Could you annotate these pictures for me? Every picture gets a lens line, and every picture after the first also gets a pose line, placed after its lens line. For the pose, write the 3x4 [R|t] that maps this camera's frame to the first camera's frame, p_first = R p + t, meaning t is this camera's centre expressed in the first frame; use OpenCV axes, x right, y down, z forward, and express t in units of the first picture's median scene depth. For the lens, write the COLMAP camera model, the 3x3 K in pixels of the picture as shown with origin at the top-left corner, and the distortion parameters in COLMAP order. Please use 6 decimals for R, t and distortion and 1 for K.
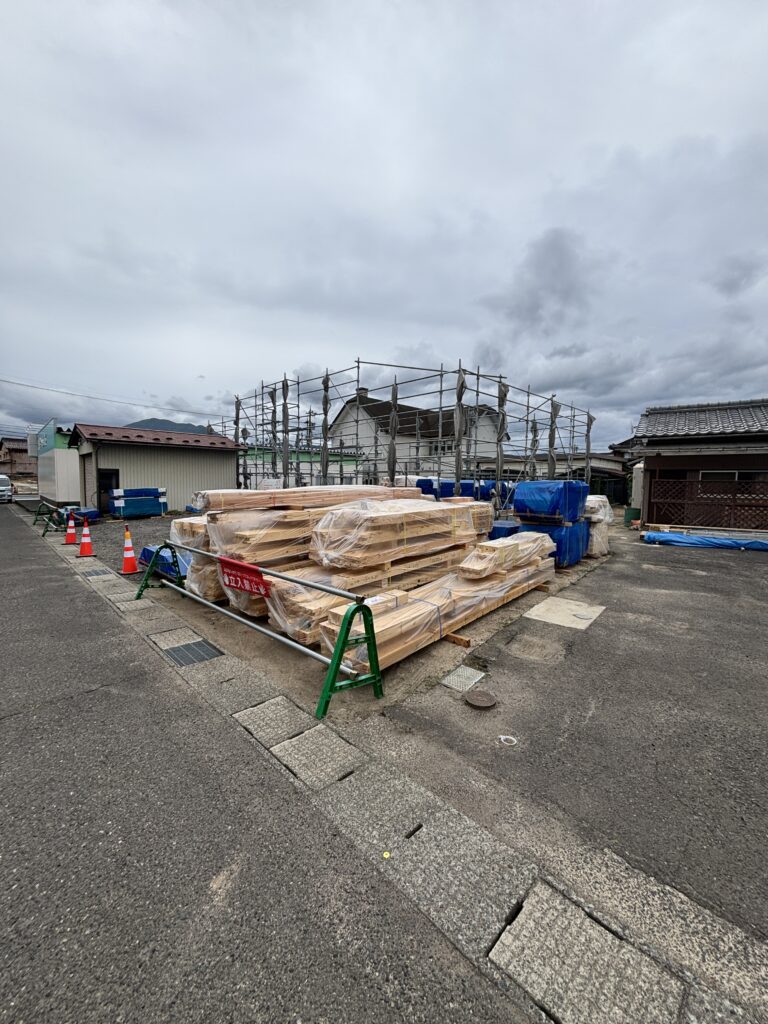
lens RADIAL K [[408.7, 0, 384.8], [0, 408.7, 523.2], [0, 0, 1]] dist [-0.002264, -0.002752]
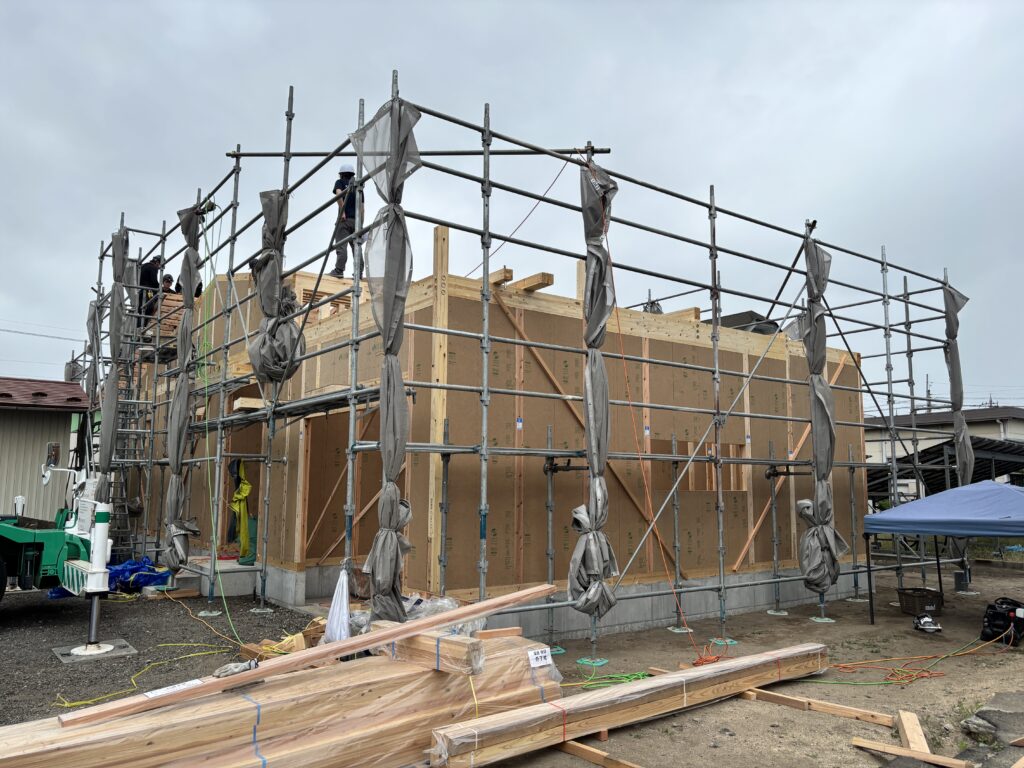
lens RADIAL K [[771.0, 0, 514.8], [0, 771.0, 390.7], [0, 0, 1]] dist [0.030768, -0.026247]
pose [[0.991543, -0.022302, -0.127846, 0.230914], [-0.005953, 0.976270, -0.216474, -0.034547], [0.129640, 0.215404, 0.967882, 0.349316]]
